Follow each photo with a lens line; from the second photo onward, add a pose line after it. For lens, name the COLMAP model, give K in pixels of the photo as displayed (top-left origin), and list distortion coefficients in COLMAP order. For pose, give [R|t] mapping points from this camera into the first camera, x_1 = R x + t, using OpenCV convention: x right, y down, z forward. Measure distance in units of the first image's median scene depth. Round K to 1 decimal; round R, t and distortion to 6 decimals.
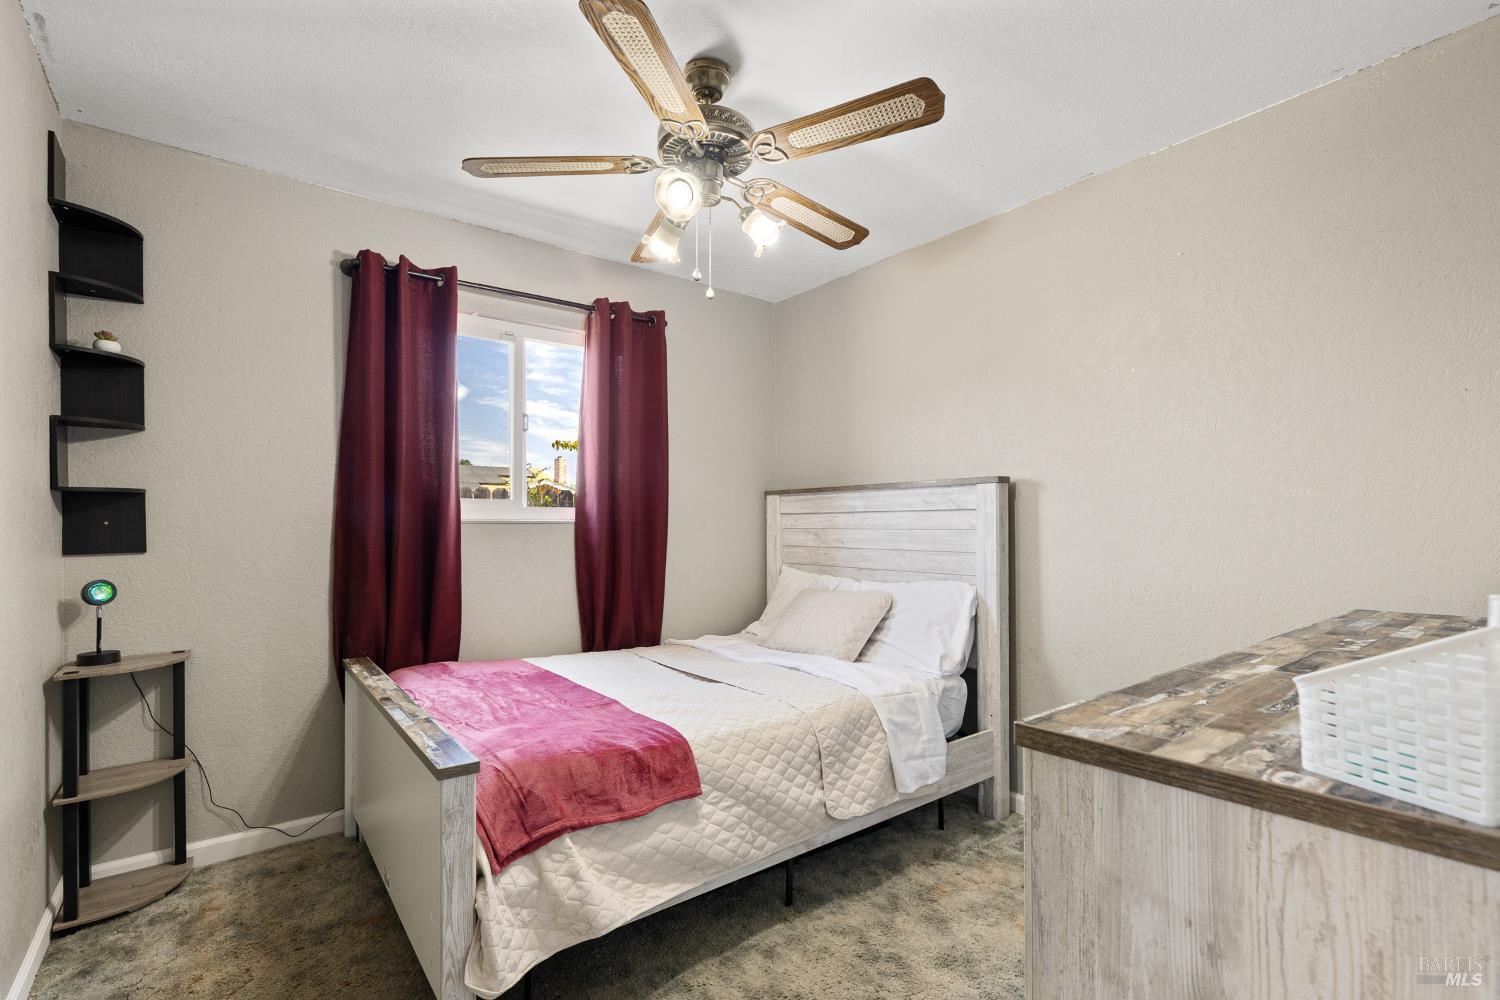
lens RADIAL K [[667.8, 0, 749.1], [0, 667.8, 512.2], [0, 0, 1]] dist [0.001367, -0.000131]
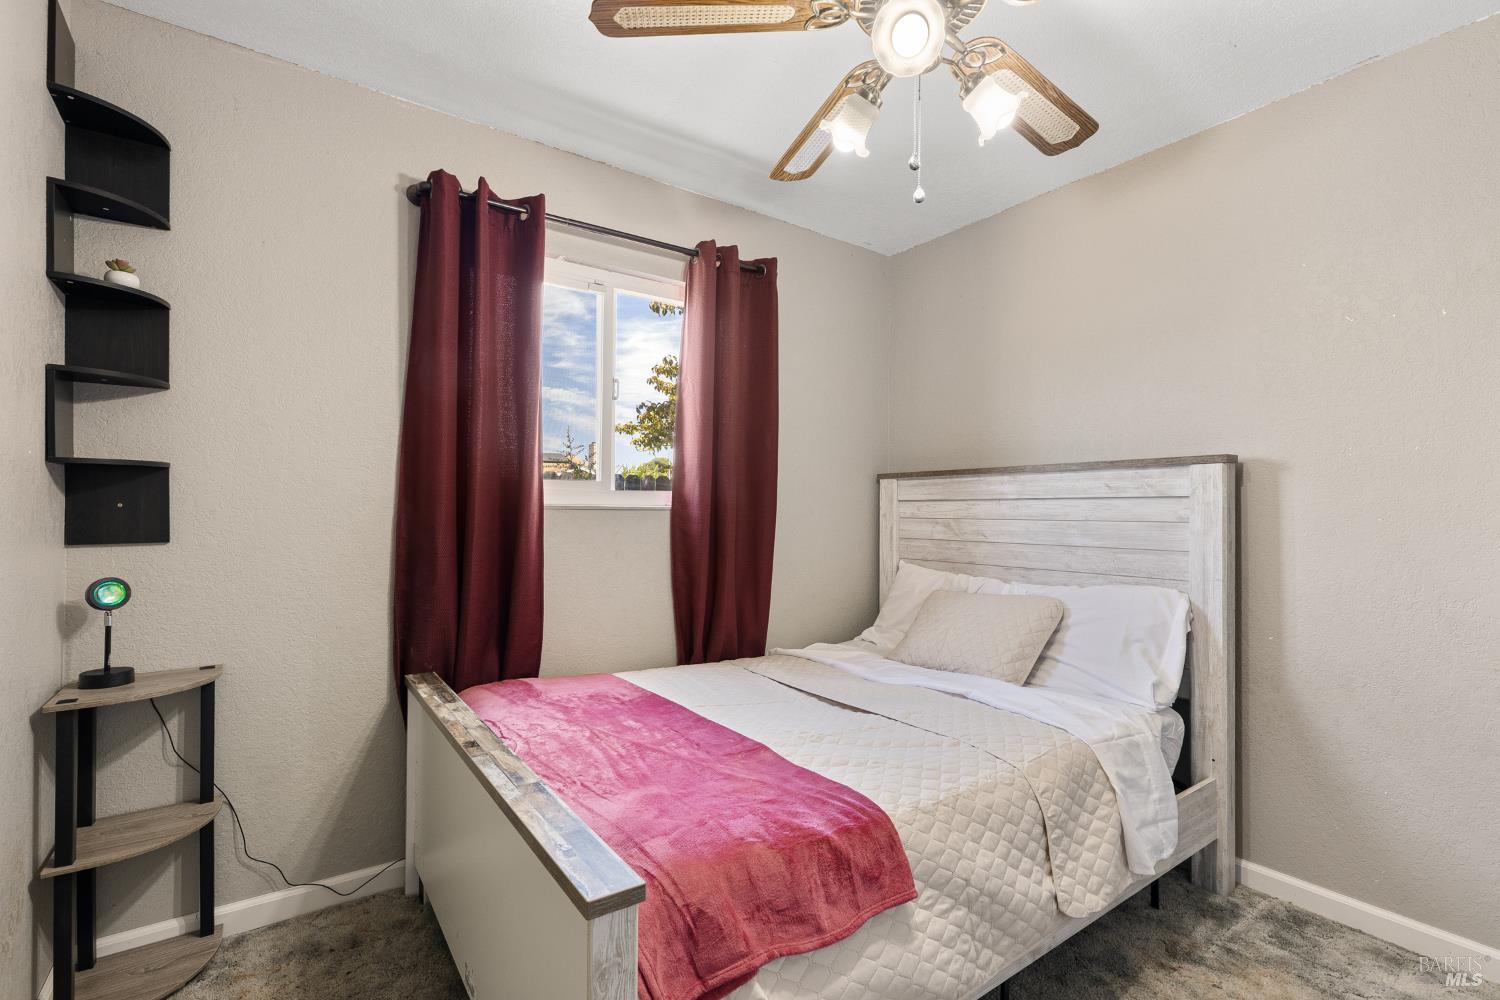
lens RADIAL K [[659.9, 0, 746.3], [0, 659.9, 496.2], [0, 0, 1]] dist [0.000321, -0.000073]
pose [[0.999186, 0.007677, -0.039615, -0.173922], [-0.007870, 0.999958, -0.004726, 0.003268], [0.039577, 0.005034, 0.999204, 0.227282]]
